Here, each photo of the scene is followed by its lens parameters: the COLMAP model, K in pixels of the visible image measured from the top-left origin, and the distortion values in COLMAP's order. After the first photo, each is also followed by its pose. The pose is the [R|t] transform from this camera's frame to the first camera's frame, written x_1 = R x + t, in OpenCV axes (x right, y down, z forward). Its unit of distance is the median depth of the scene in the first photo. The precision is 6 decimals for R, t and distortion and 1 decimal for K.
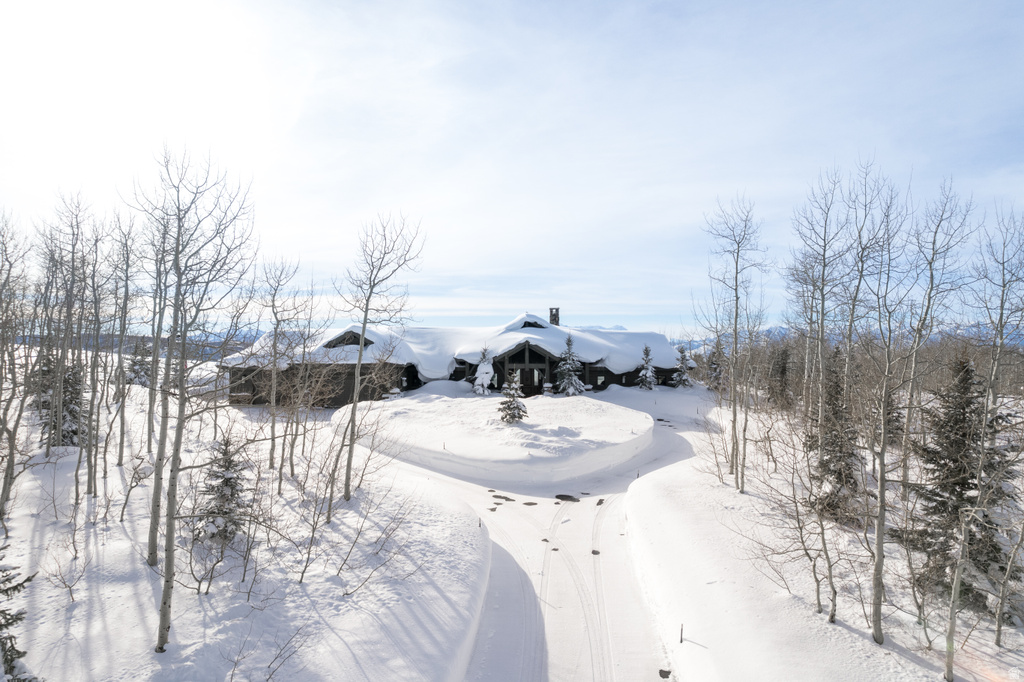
lens RADIAL K [[655.4, 0, 513.3], [0, 655.4, 341.4], [0, 0, 1]] dist [-0.083908, 0.076777]
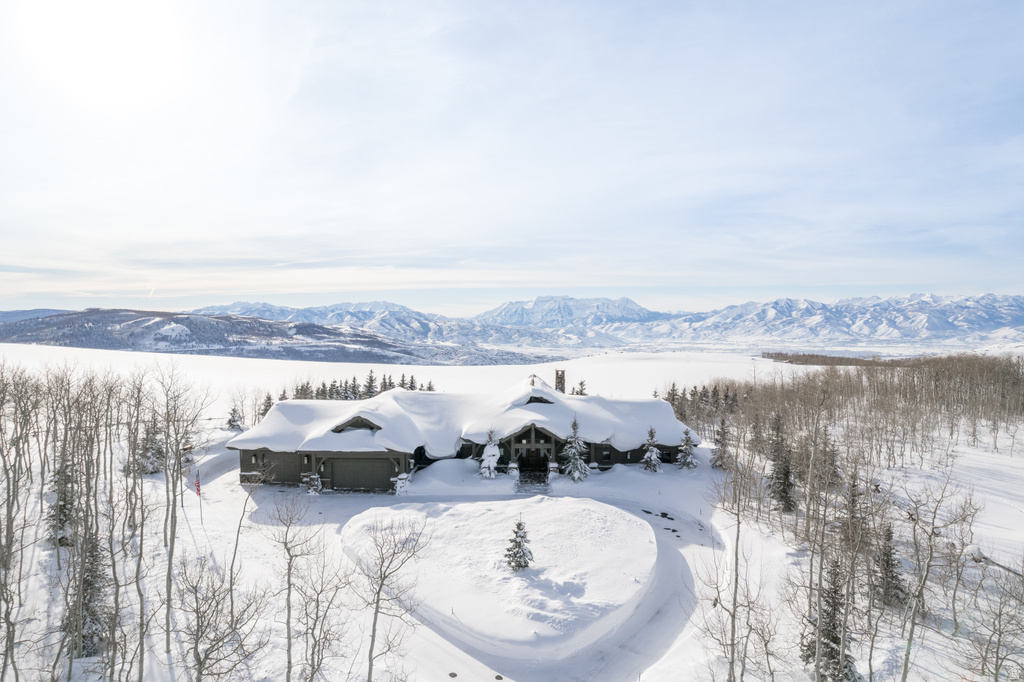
lens RADIAL K [[655.4, 0, 513.3], [0, 655.4, 341.4], [0, 0, 1]] dist [-0.083908, 0.076777]
pose [[0.999953, -0.002627, -0.009355, 0.000372], [0.002964, 0.999339, 0.036220, -0.165167], [0.009254, -0.036246, 0.999300, -0.003180]]
